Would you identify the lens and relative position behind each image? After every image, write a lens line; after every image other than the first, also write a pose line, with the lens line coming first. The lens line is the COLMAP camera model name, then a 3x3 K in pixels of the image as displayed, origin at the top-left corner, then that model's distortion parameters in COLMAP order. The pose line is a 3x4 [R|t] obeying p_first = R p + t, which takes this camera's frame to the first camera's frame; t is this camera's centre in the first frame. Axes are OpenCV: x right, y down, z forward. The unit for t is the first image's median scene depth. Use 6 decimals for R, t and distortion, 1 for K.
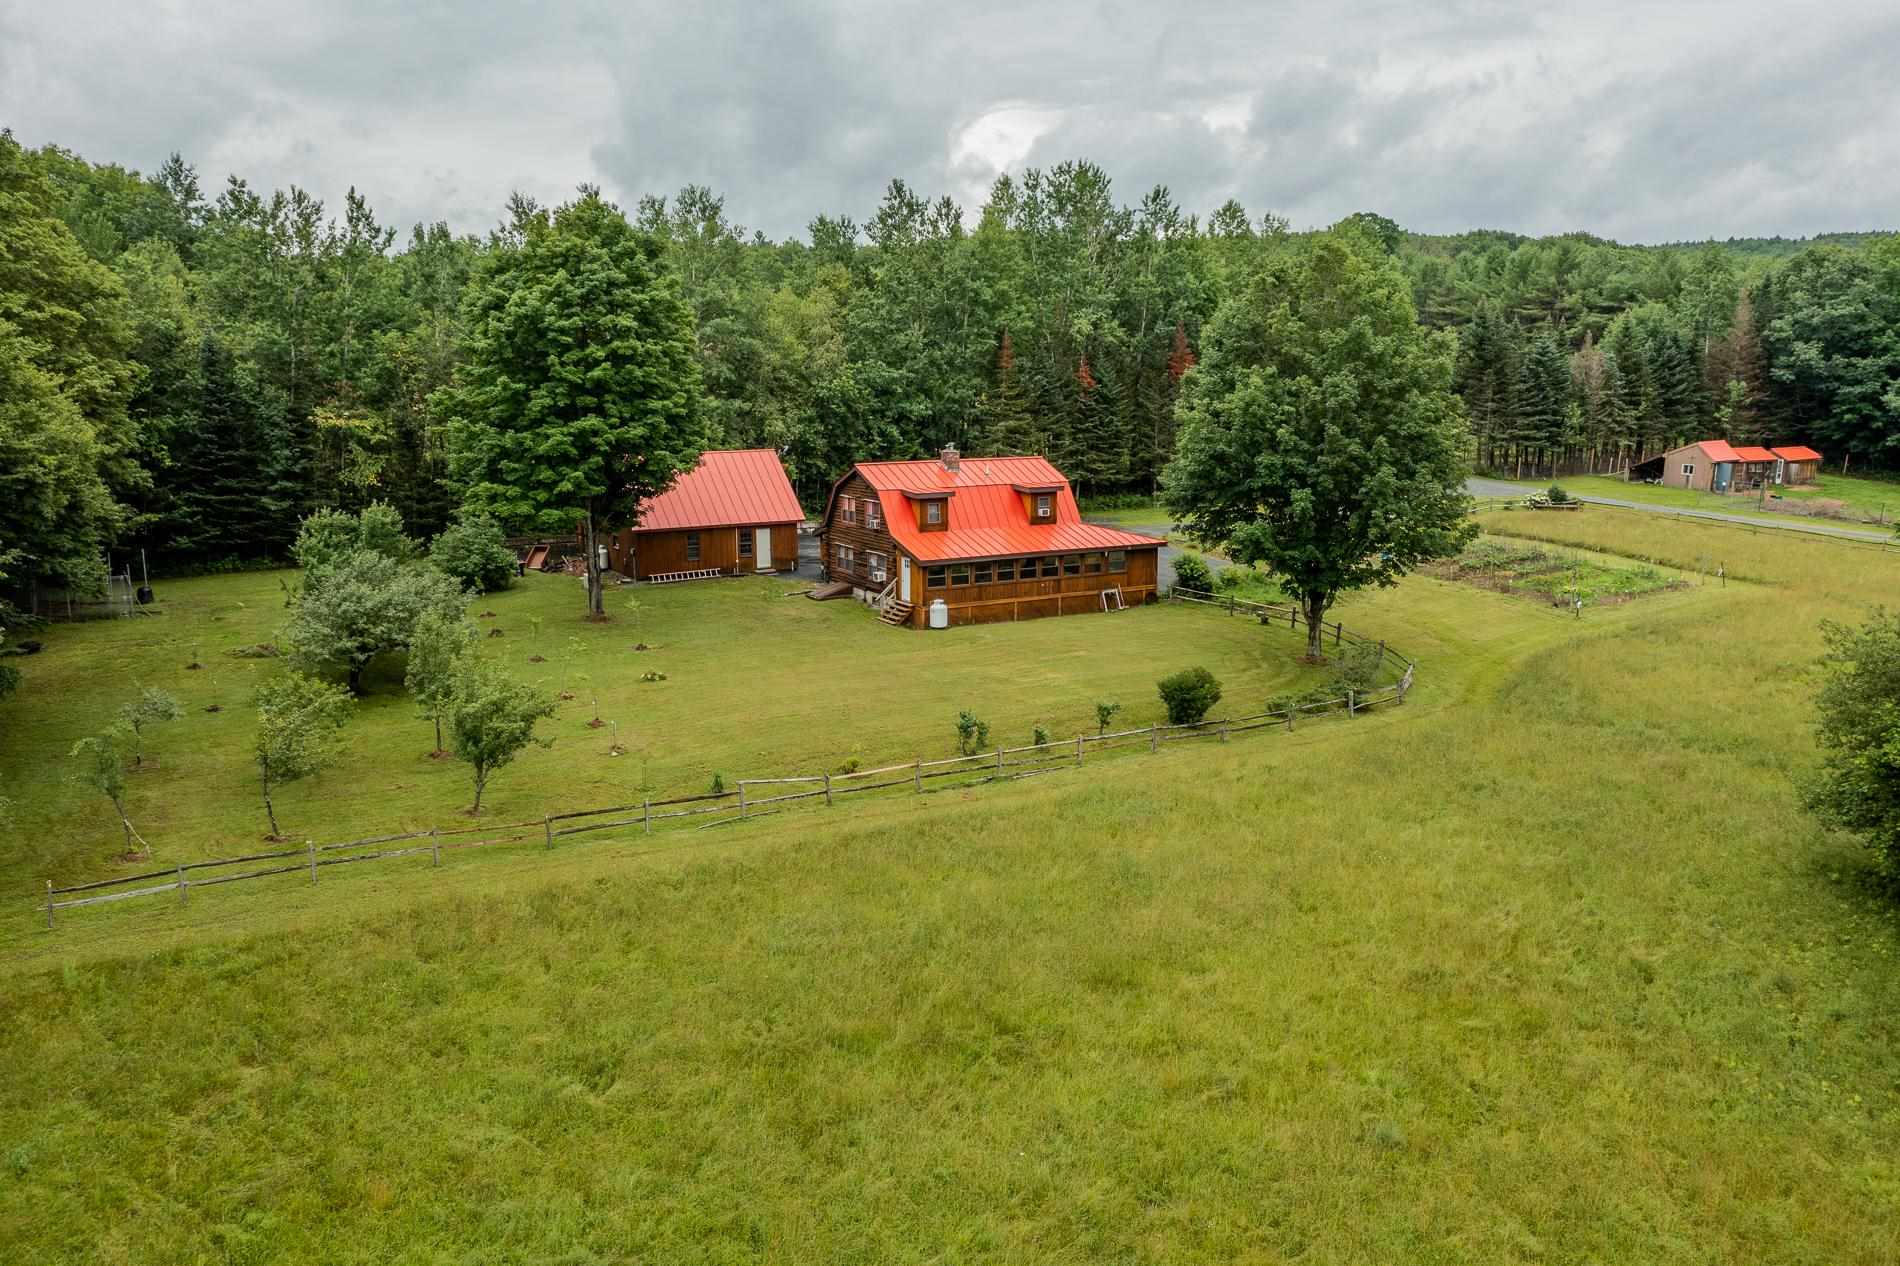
lens RADIAL K [[1516.7, 0, 950.0], [0, 1516.7, 633.0], [0, 0, 1]] dist [-0.007288, 0.011783]
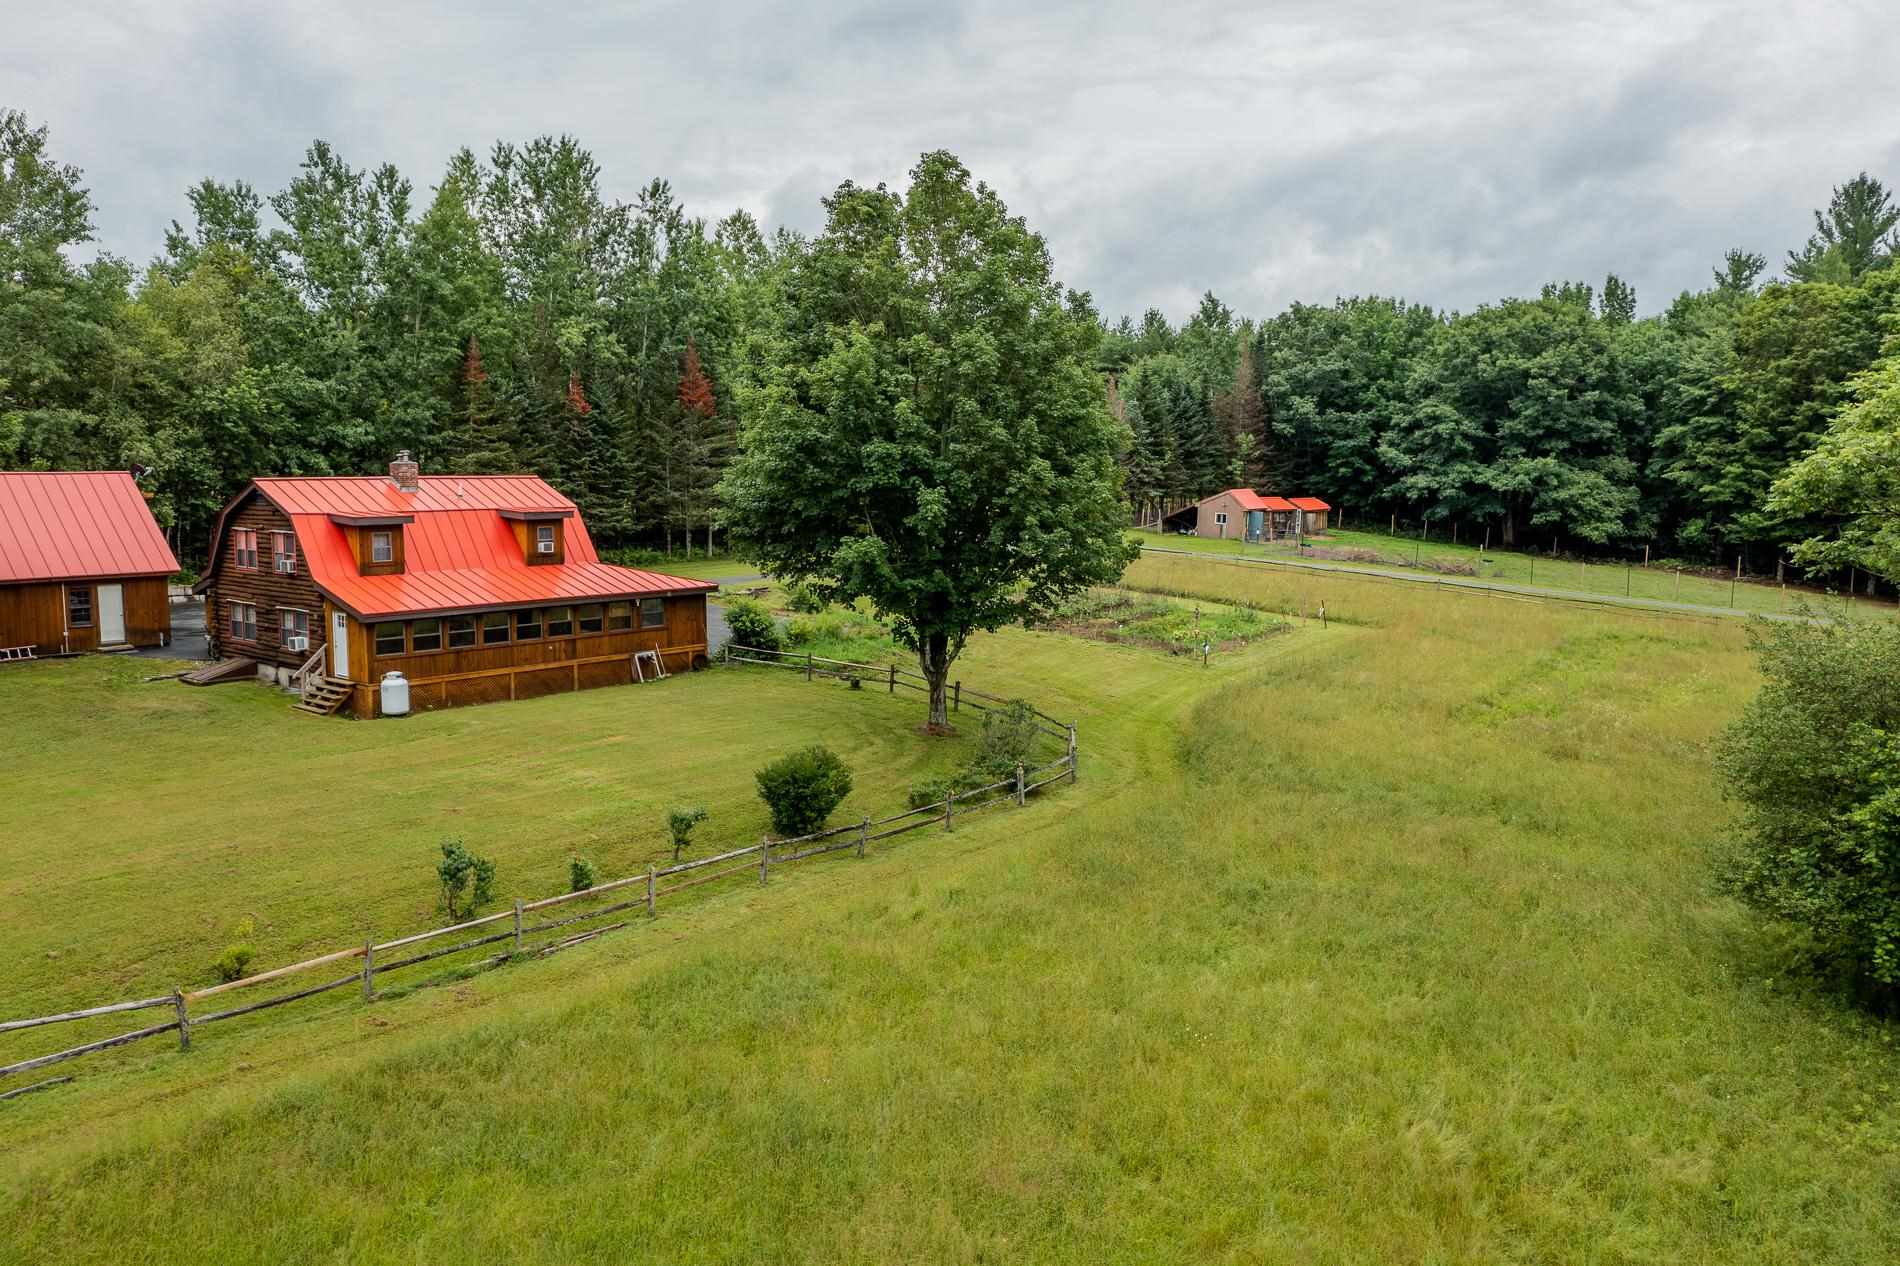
lens RADIAL K [[1516.7, 0, 950.0], [0, 1516.7, 633.0], [0, 0, 1]] dist [-0.007288, 0.011783]
pose [[0.939660, -0.034107, 0.340405, -0.003735], [0.055446, 0.997046, -0.053156, 0.008899], [-0.337586, 0.068823, 0.938775, 0.267601]]
